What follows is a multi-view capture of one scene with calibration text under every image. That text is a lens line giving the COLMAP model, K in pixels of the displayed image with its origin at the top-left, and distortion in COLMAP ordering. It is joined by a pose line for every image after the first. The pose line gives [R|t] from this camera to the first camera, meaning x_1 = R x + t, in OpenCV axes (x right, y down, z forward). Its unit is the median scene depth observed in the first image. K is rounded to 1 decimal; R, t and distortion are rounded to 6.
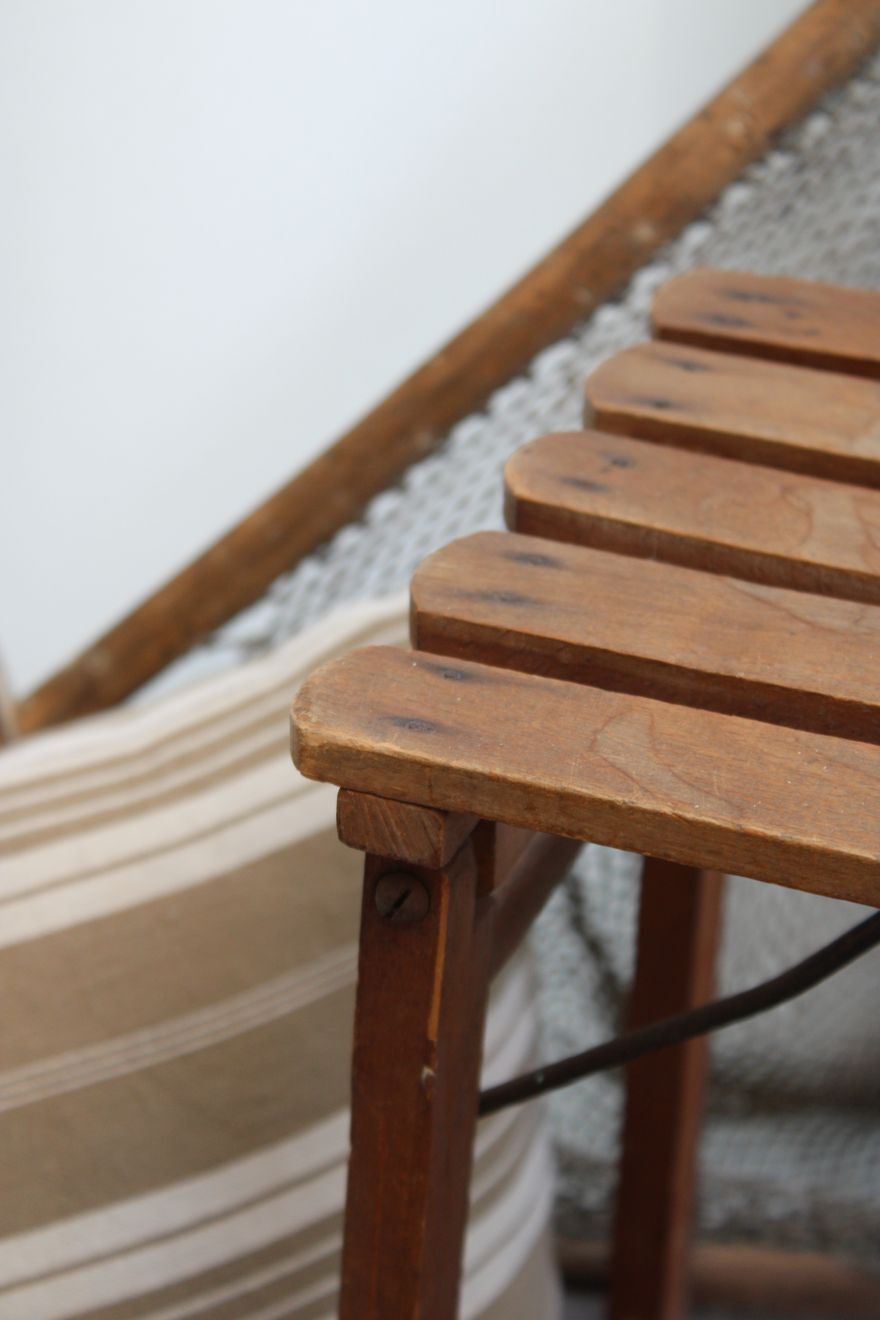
lens RADIAL K [[3093.0, 0, 420.1], [0, 3093.0, 661.0], [0, 0, 1]] dist [0.067299, 0.181171]
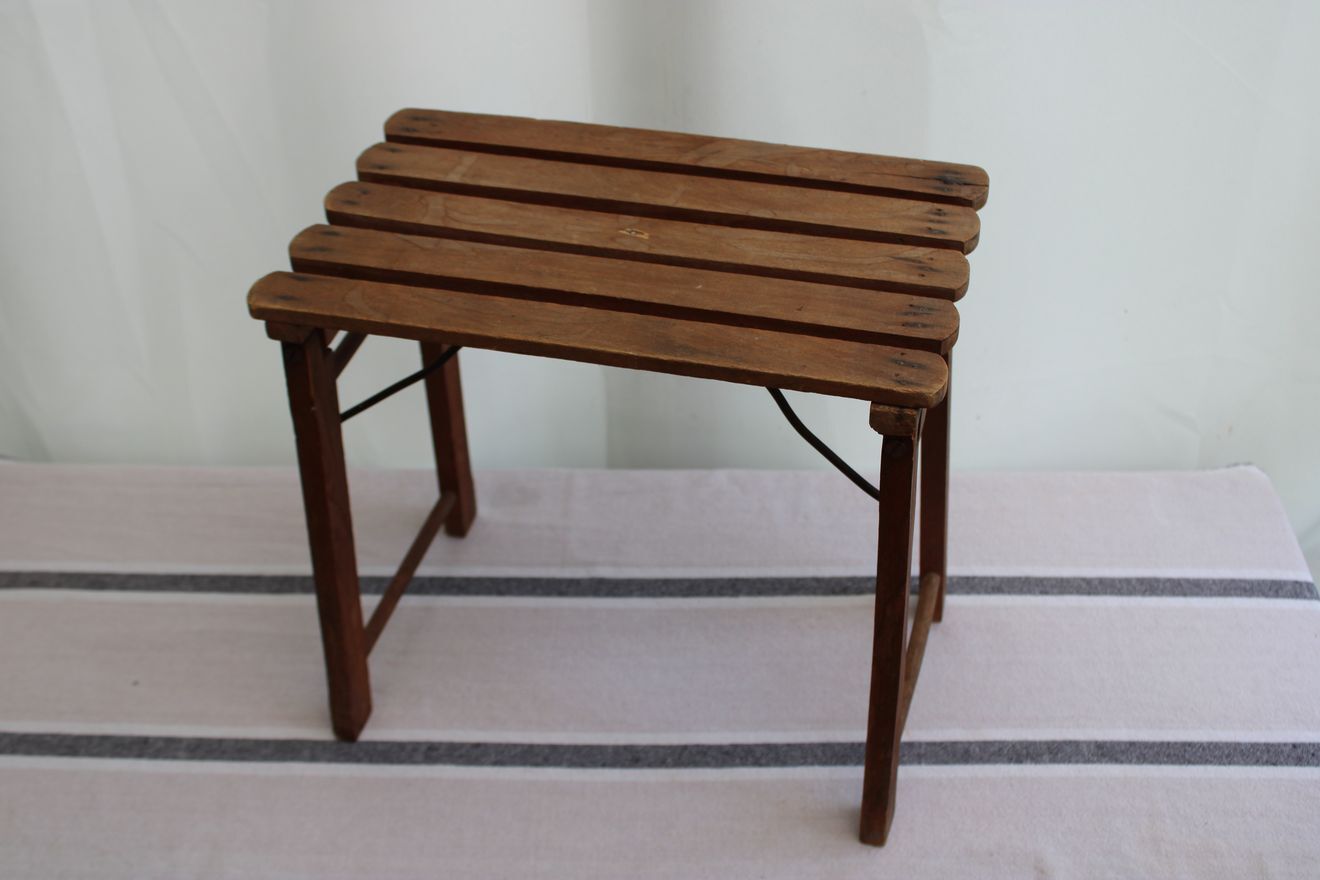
lens RADIAL K [[1660.0, 0, 660.0], [0, 1660.0, 440.0], [0, 0, 1]] dist [-0.095569, 0.006906]
pose [[0.990332, -0.112913, 0.080583, 0.212372], [0.098508, 0.981435, 0.164564, -0.072640], [-0.097668, -0.155035, 0.983069, -0.652260]]
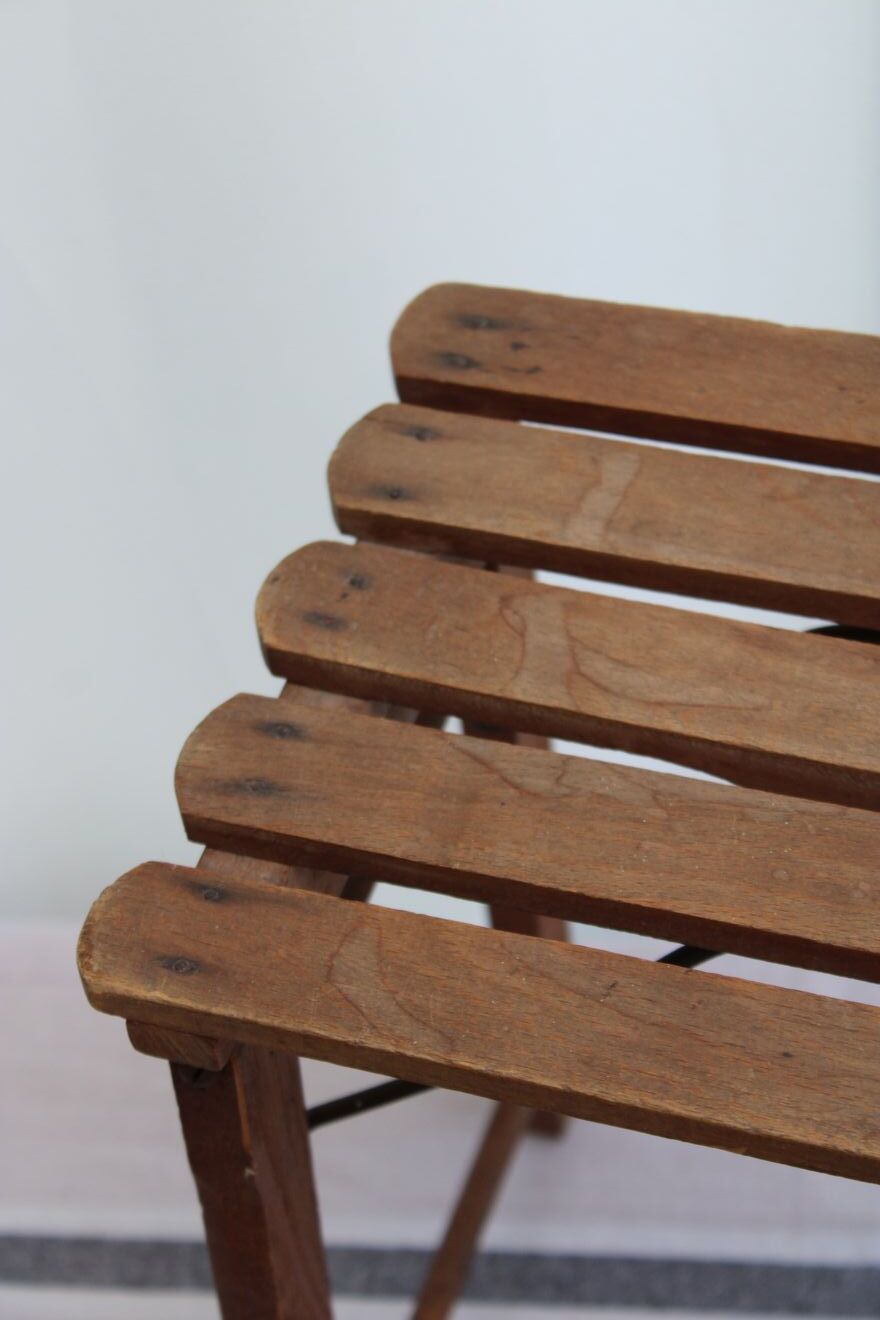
lens RADIAL K [[3093.0, 0, 420.1], [0, 3093.0, 661.0], [0, 0, 1]] dist [0.067299, 0.181171]
pose [[0.990968, -0.124814, -0.049036, 0.157163], [0.133775, 0.945594, 0.296573, -0.415898], [0.009352, -0.300454, 0.953750, -0.085000]]
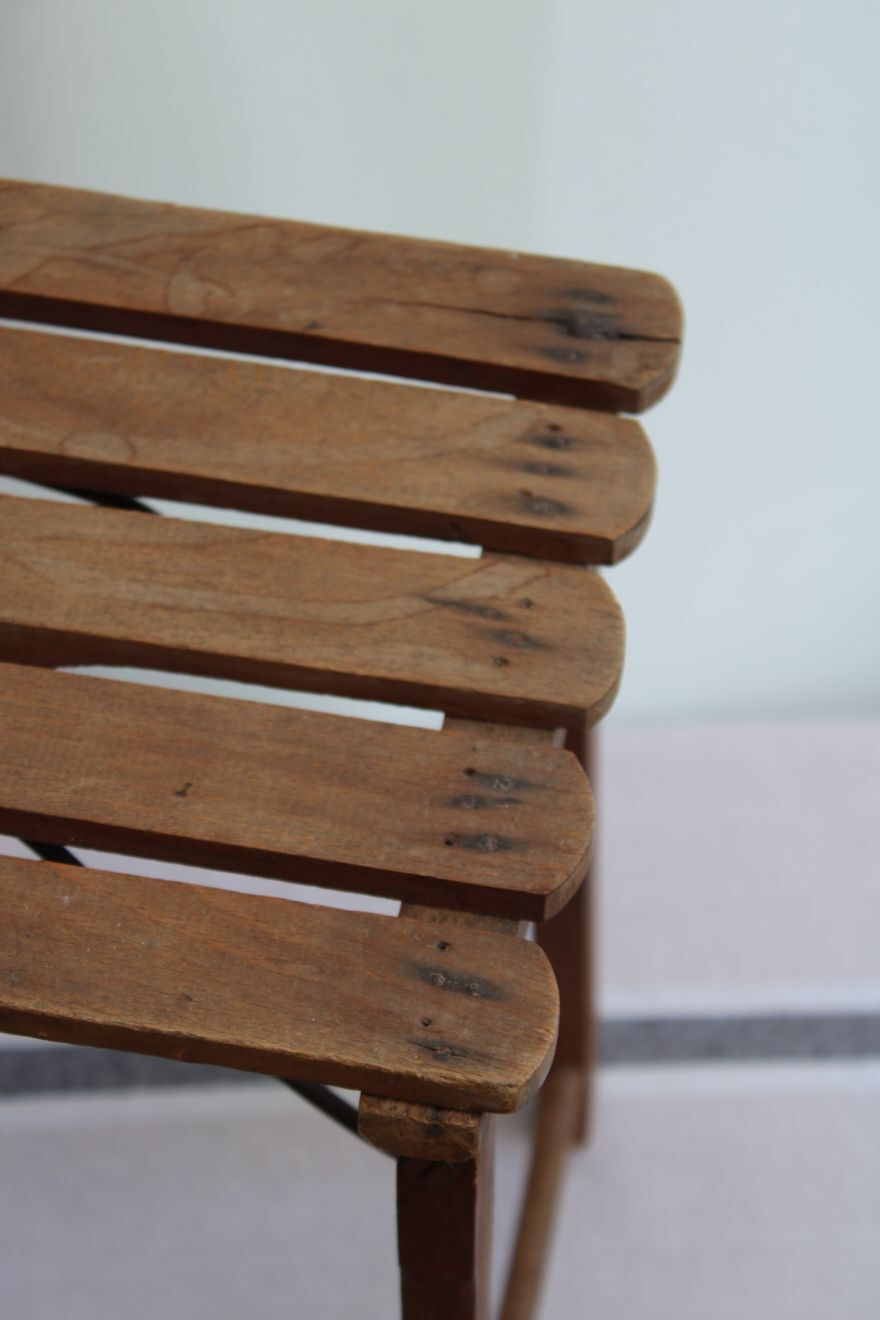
lens RADIAL K [[3093.0, 0, 420.1], [0, 3093.0, 661.0], [0, 0, 1]] dist [0.067299, 0.181171]
pose [[0.976732, -0.159583, 0.143277, 0.412477], [0.097175, 0.924866, 0.367669, -0.371279], [-0.191186, -0.345191, 0.918853, -0.145441]]
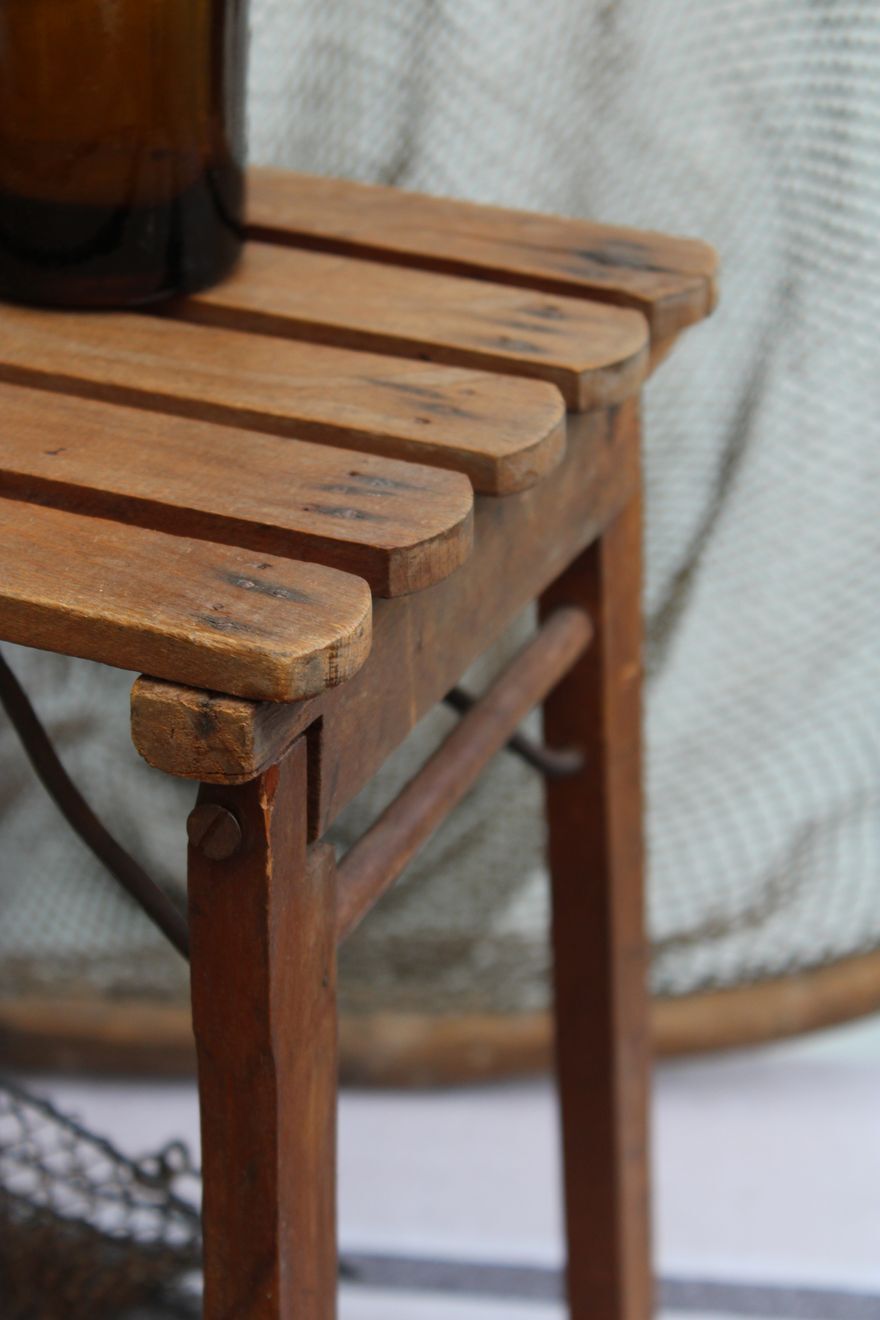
lens RADIAL K [[3093.0, 0, 420.1], [0, 3093.0, 661.0], [0, 0, 1]] dist [0.067299, 0.181171]
pose [[0.999720, 0.020143, -0.012413, 0.622937], [-0.020634, 0.998955, -0.040773, 0.189484], [0.011579, 0.041018, 0.999091, -0.183501]]
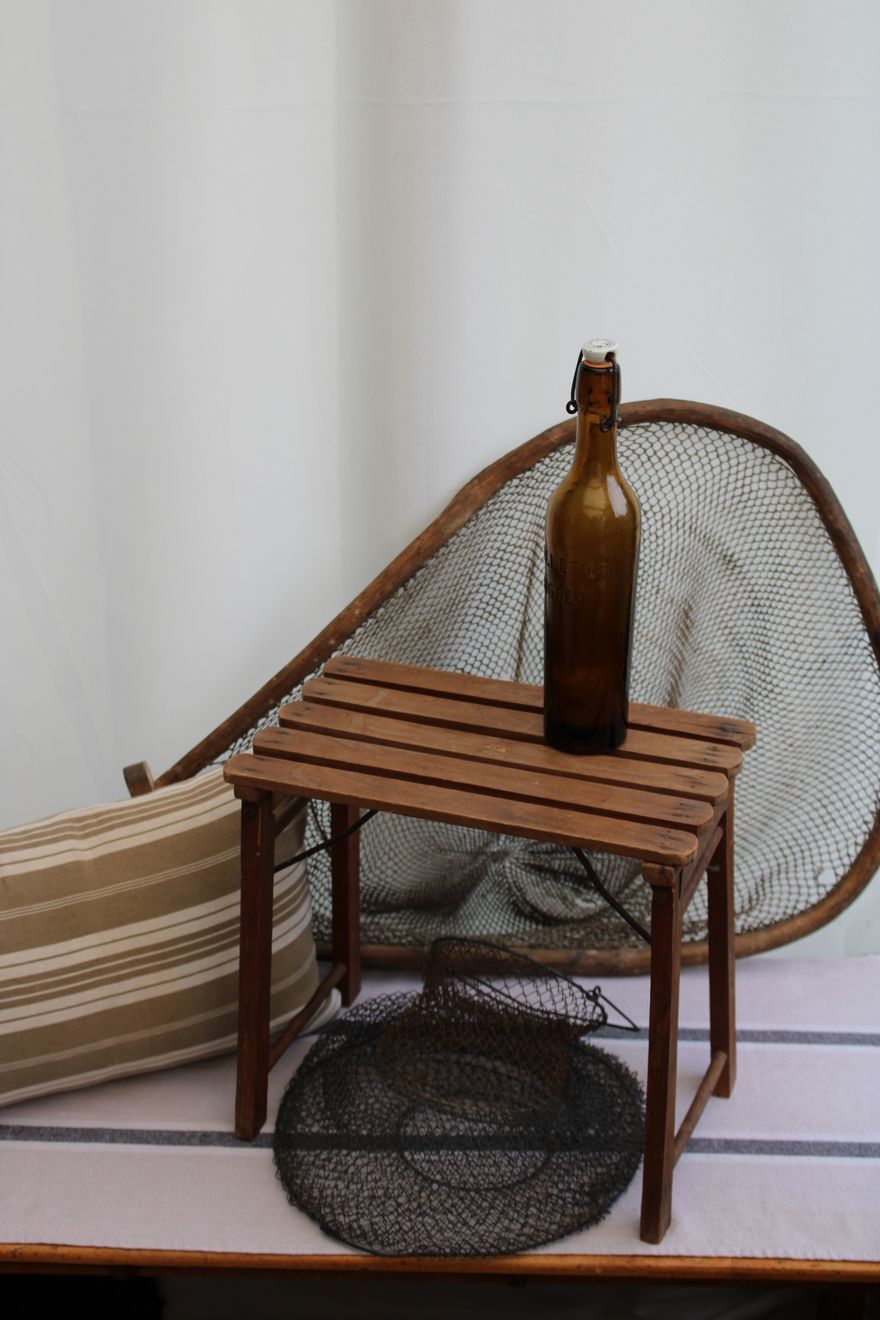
lens RADIAL K [[2065.1, 0, 440.0], [0, 2065.1, 660.0], [0, 0, 1]] dist [-0.024922, -0.082551]
pose [[0.999421, -0.021878, 0.026050, 0.191063], [0.023891, 0.996535, -0.079669, 0.103096], [-0.024217, 0.080245, 0.996481, -1.919288]]
